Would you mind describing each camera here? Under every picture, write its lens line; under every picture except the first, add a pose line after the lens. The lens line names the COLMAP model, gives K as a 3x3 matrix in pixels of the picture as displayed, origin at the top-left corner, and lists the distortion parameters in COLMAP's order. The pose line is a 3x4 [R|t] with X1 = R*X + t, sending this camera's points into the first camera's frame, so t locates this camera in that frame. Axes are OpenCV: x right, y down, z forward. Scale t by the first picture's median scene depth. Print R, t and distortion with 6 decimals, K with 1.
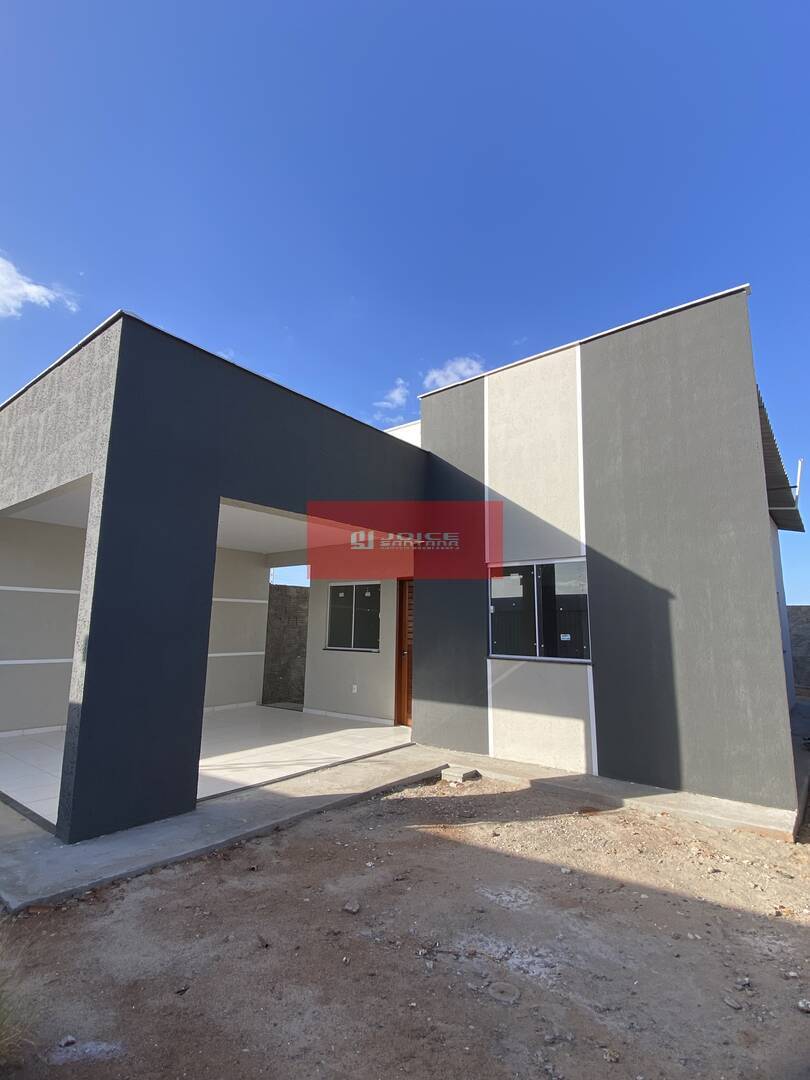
lens RADIAL K [[534.5, 0, 400.6], [0, 534.5, 539.9], [0, 0, 1]] dist [0.005503, -0.018130]
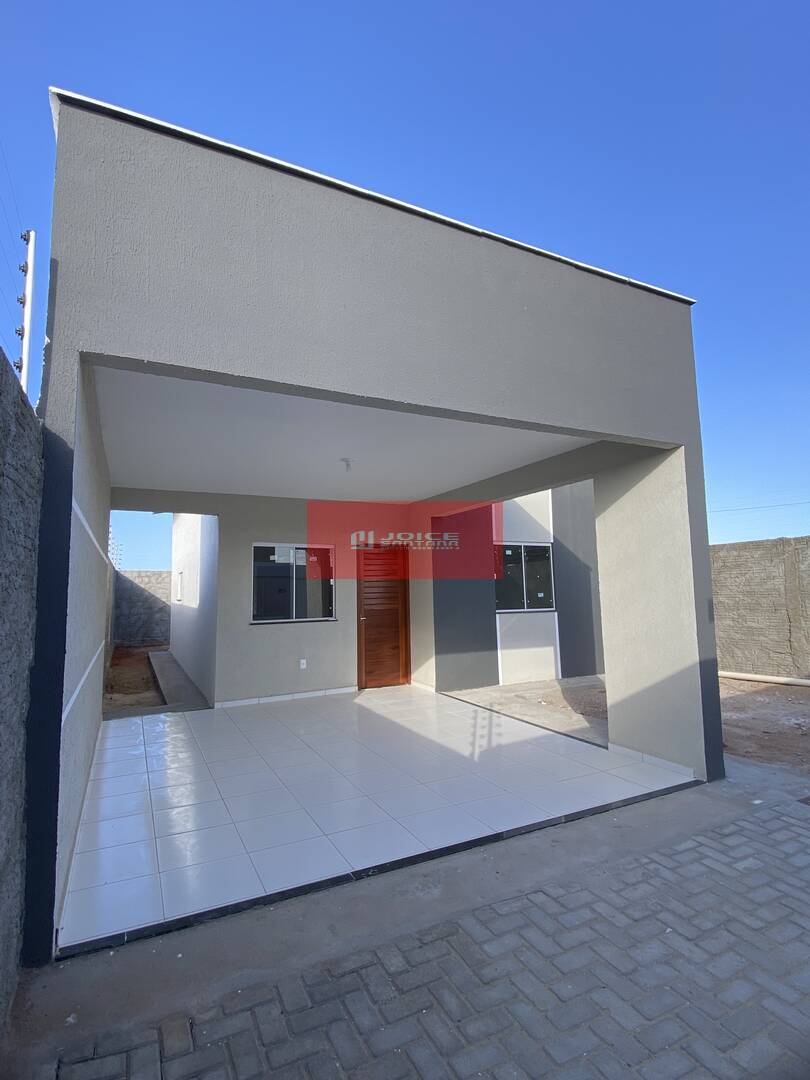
lens RADIAL K [[534.5, 0, 398.3], [0, 534.5, 535.1], [0, 0, 1]] dist [0.005503, -0.018130]
pose [[0.426759, 0.066009, 0.901953, -1.170003], [-0.121268, 0.992503, -0.015258, 0.081588], [-0.896198, -0.102867, 0.431564, 0.685814]]
